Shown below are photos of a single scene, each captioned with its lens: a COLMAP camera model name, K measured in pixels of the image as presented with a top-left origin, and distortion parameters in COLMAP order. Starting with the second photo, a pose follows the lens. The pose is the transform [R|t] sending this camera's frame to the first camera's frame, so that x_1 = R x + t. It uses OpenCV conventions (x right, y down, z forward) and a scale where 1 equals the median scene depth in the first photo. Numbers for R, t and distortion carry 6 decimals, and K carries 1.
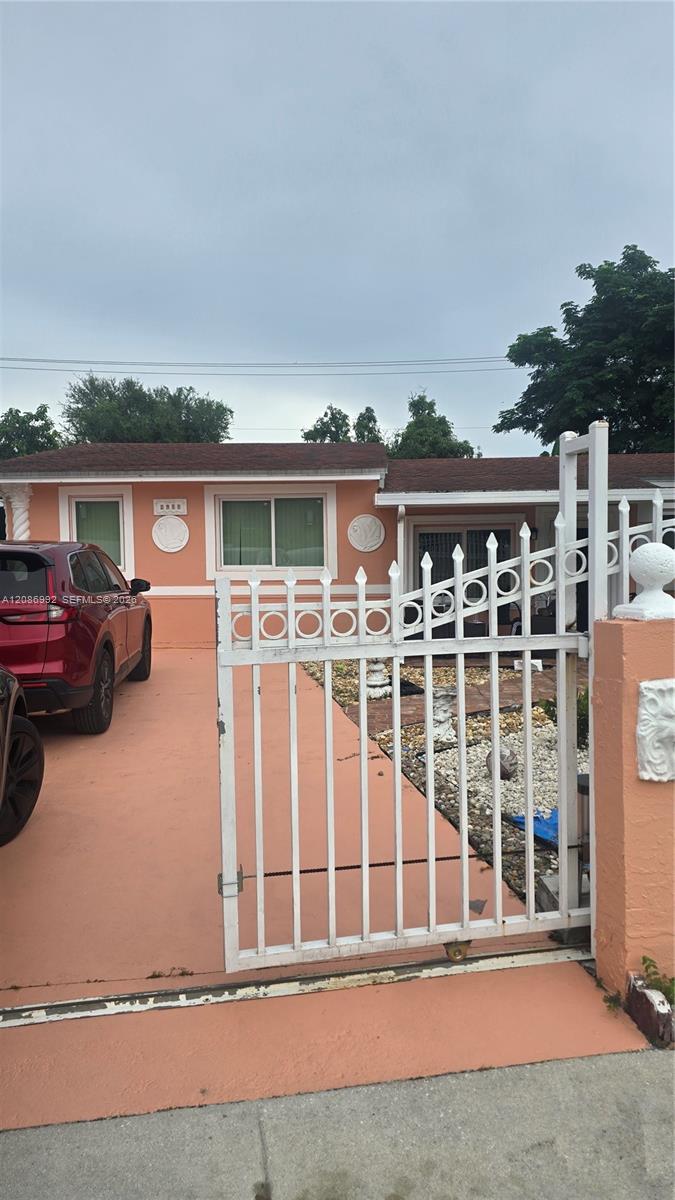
lens RADIAL K [[821.3, 0, 334.7], [0, 821.3, 604.1], [0, 0, 1]] dist [0.021395, -0.006841]
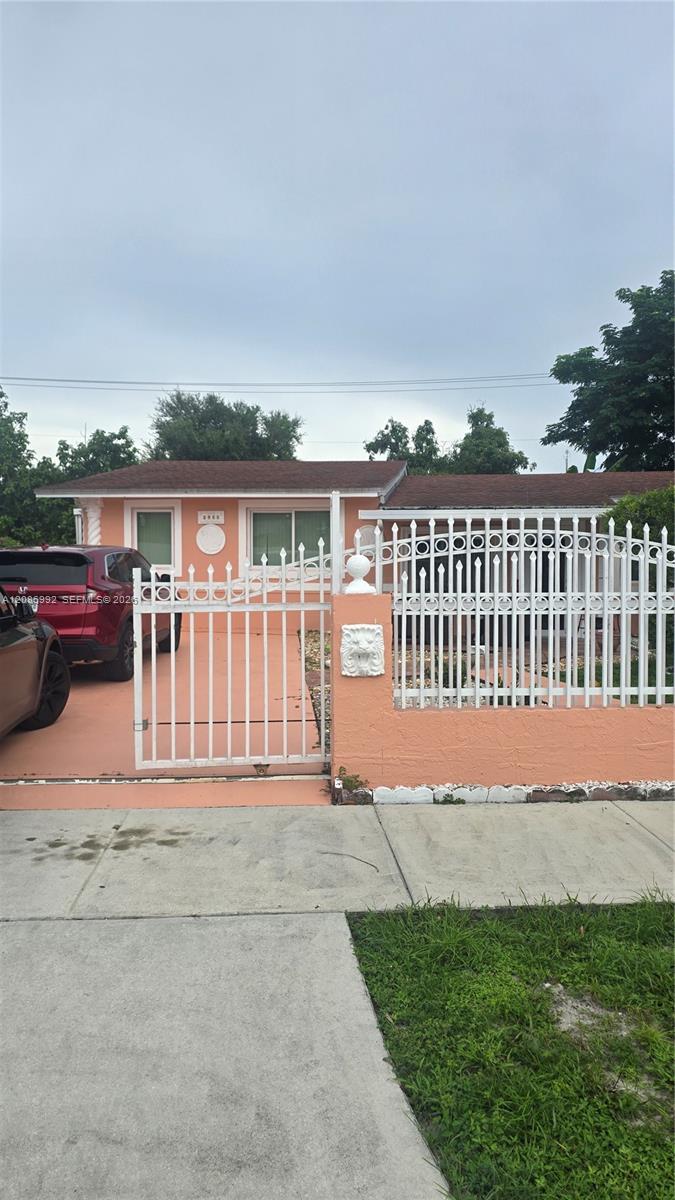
lens RADIAL K [[821.3, 0, 339.3], [0, 821.3, 592.2], [0, 0, 1]] dist [0.021395, -0.006841]
pose [[0.994428, 0.017643, -0.103932, 0.096194], [-0.019441, 0.999678, -0.016321, 0.008148], [0.103611, 0.018250, 0.994450, -0.159613]]
